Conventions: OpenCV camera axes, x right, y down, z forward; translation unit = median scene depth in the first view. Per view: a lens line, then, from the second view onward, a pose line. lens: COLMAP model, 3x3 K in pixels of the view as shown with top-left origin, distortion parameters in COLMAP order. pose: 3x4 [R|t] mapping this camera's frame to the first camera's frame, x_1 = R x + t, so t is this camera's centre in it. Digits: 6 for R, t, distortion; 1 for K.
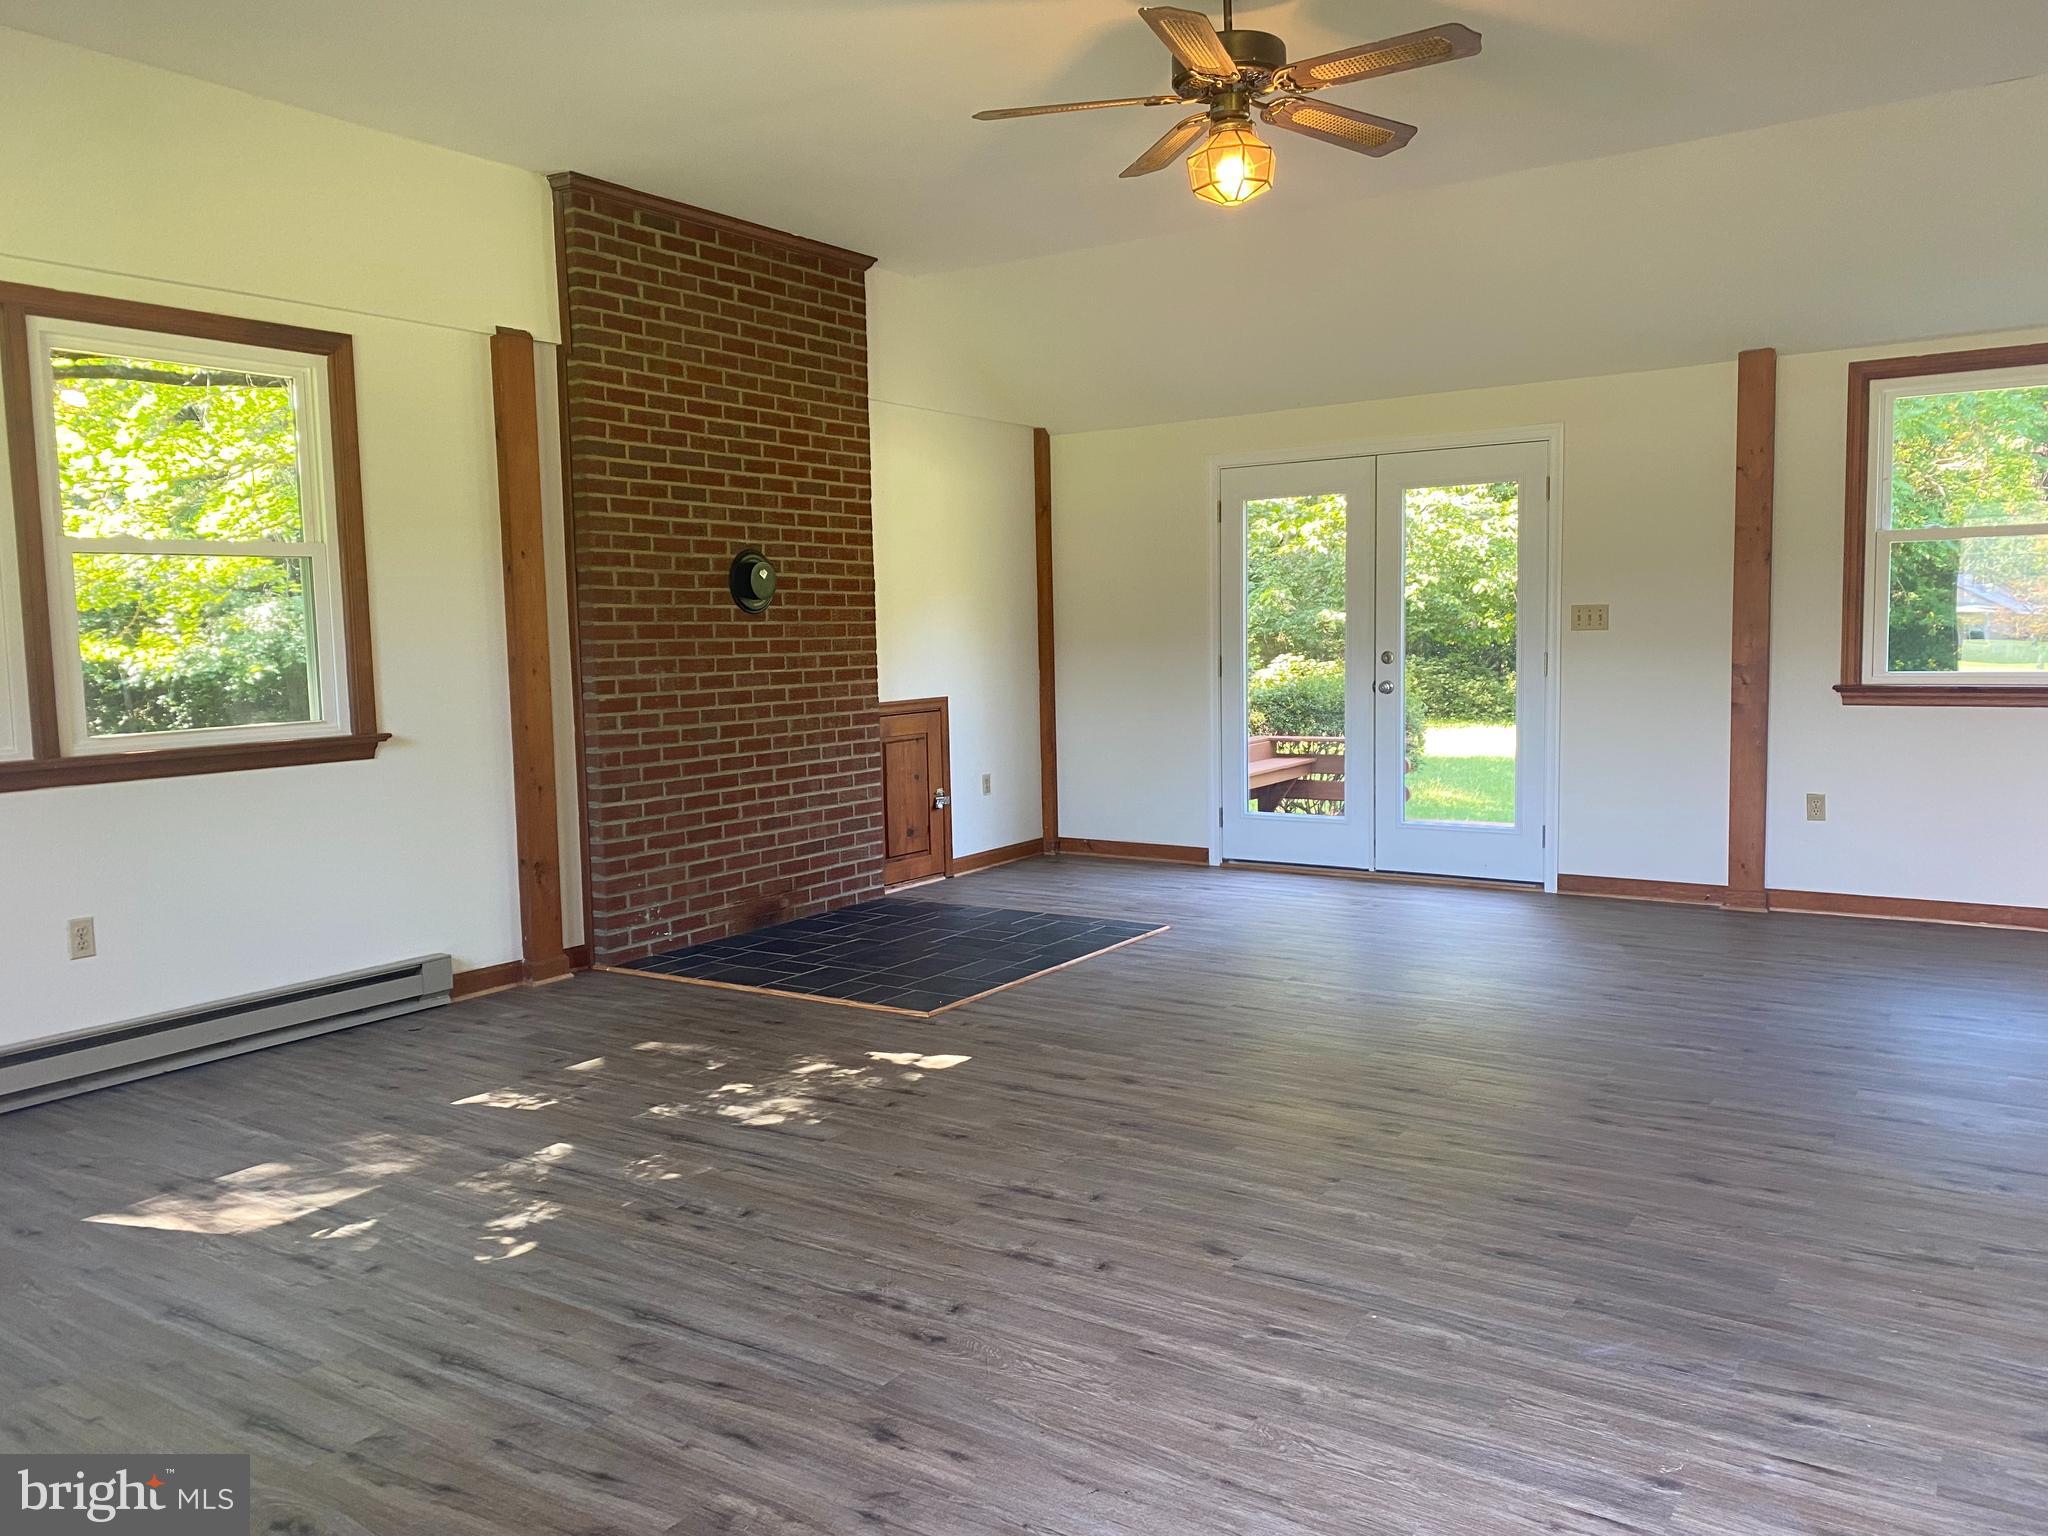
lens RADIAL K [[1548.5, 0, 1015.3], [0, 1548.5, 769.6], [0, 0, 1]] dist [0.047703, -0.033015]
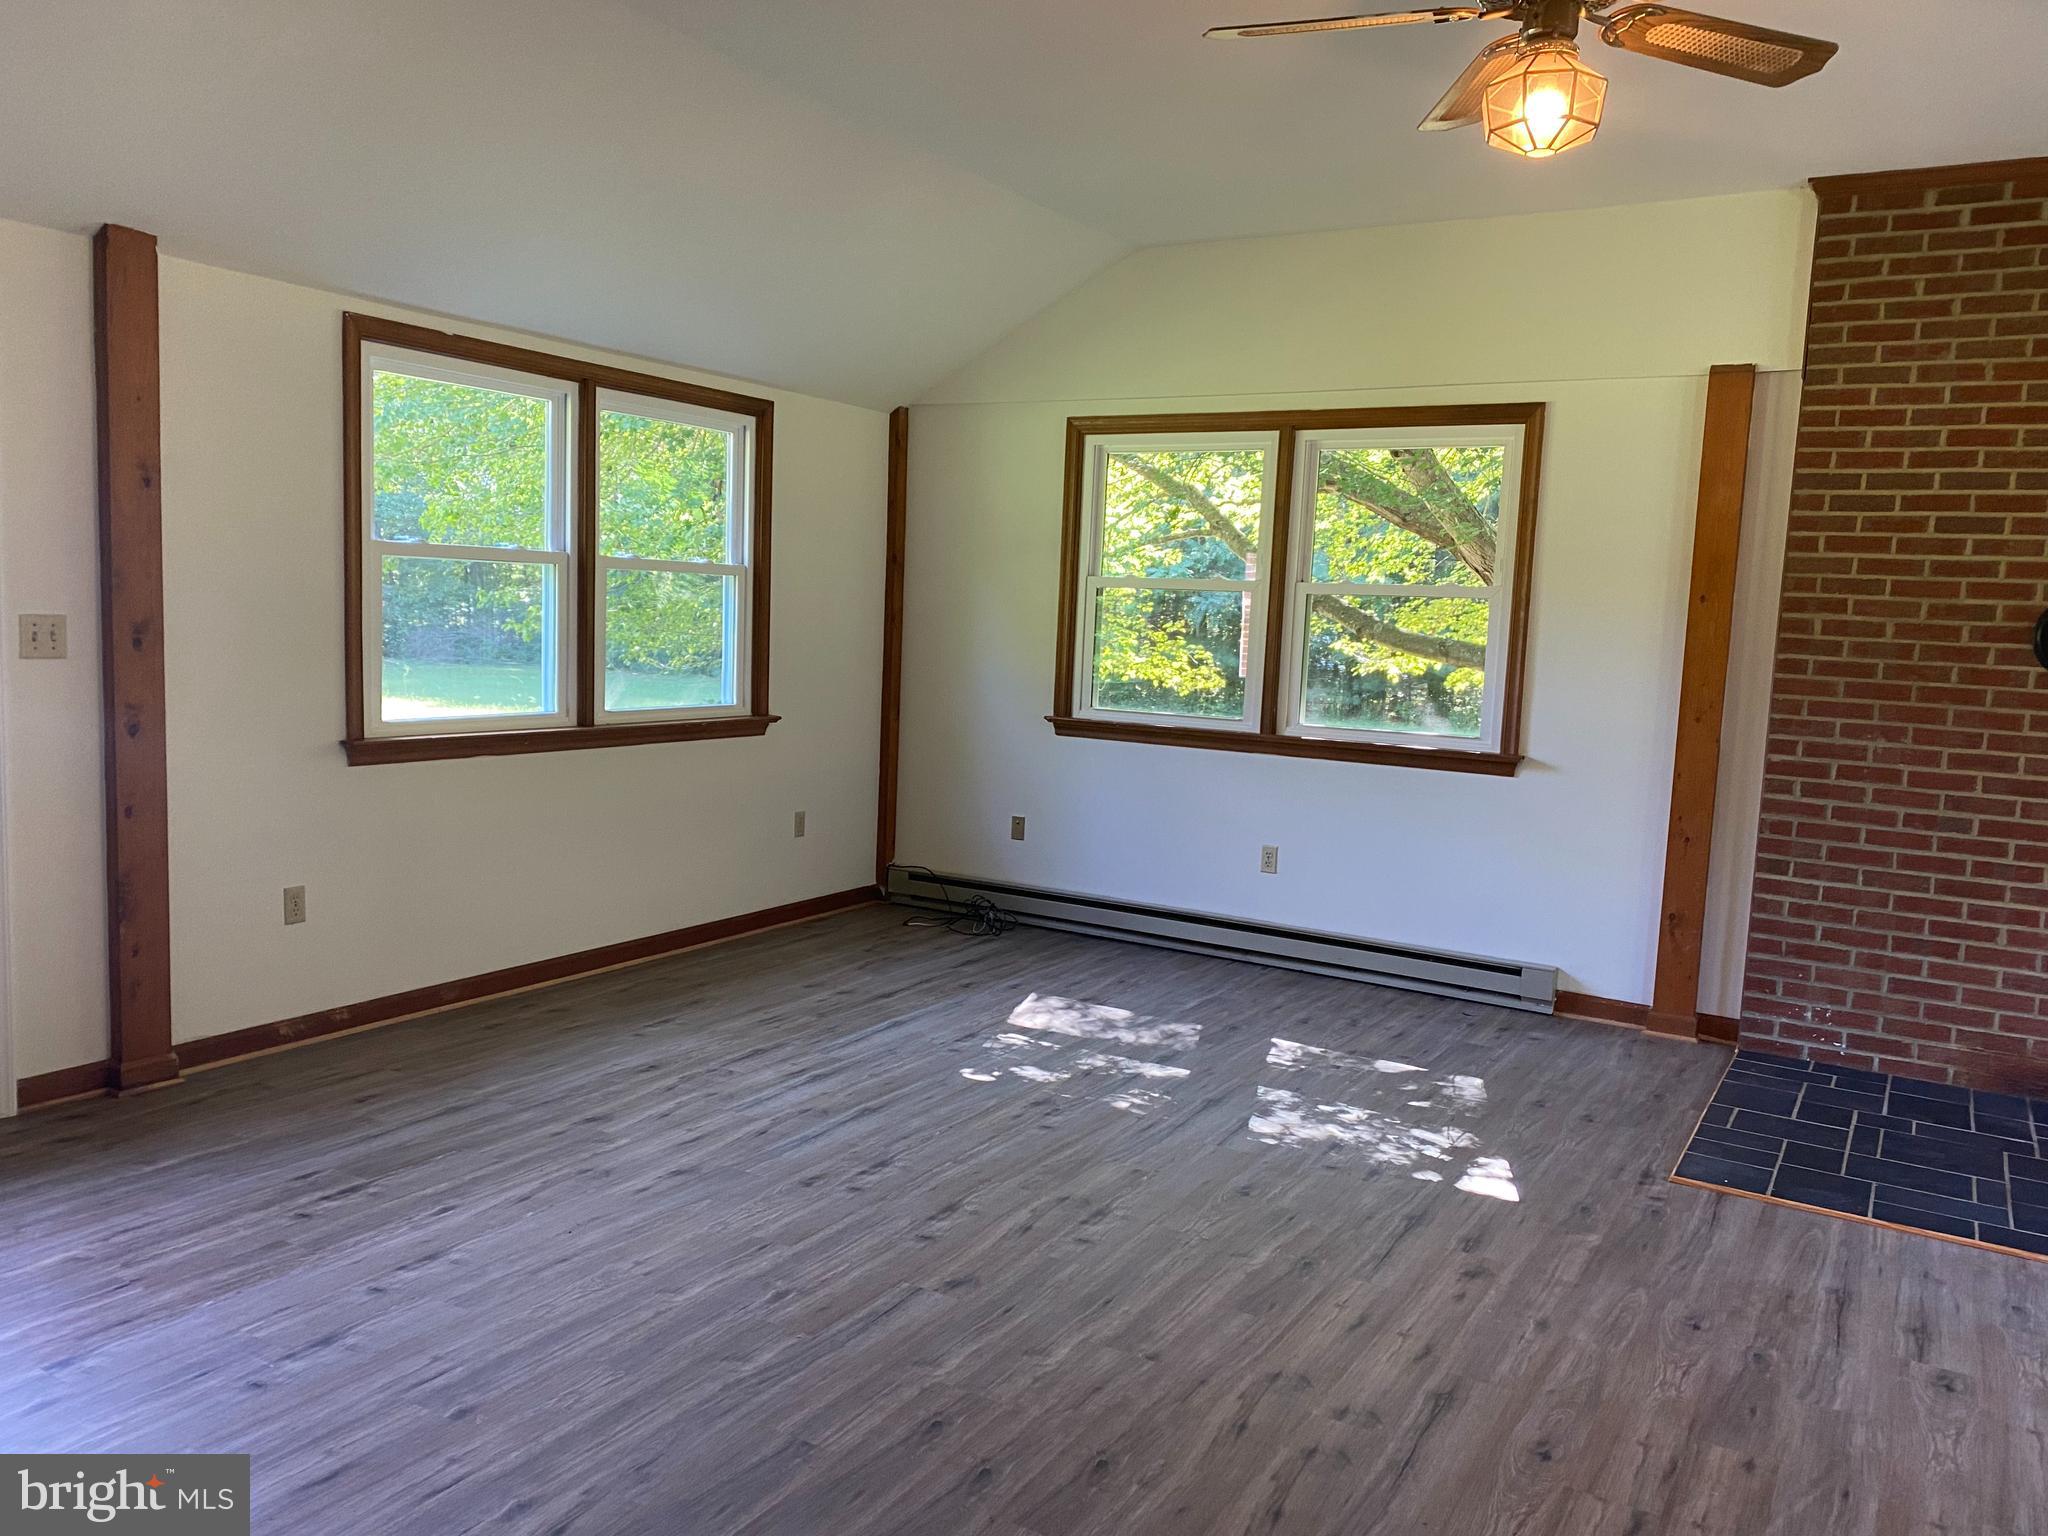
lens RADIAL K [[1548.5, 0, 1014.2], [0, 1548.5, 768.6], [0, 0, 1]] dist [0.047703, -0.033015]
pose [[0.054180, 0.132243, -0.989735, 0.860727], [-0.140036, 0.982402, 0.123597, -0.127376], [0.988663, 0.131902, 0.071746, 0.704789]]
